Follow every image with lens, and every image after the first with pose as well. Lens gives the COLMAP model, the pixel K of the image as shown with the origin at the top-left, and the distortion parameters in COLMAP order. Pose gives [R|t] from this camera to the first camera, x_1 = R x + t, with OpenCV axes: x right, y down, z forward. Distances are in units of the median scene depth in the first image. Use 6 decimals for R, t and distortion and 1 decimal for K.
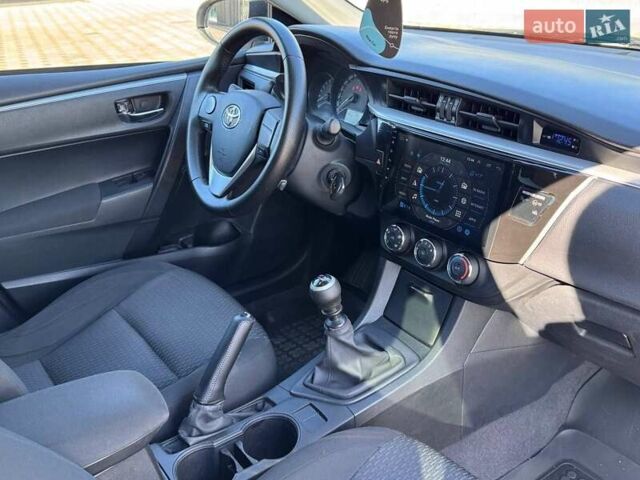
lens RADIAL K [[613.3, 0, 320.0], [0, 613.3, 240.0], [0, 0, 1]] dist [0.007843, -0.004917]
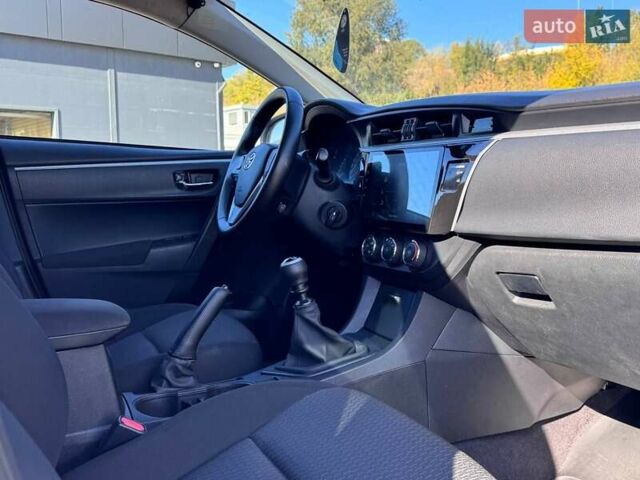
lens RADIAL K [[613.3, 0, 320.0], [0, 613.3, 240.0], [0, 0, 1]] dist [0.007843, -0.004917]
pose [[0.982443, 0.023962, -0.185015, 0.248502], [-0.082874, 0.944552, -0.317731, 0.362067], [0.167143, 0.327486, 0.929955, -0.067655]]
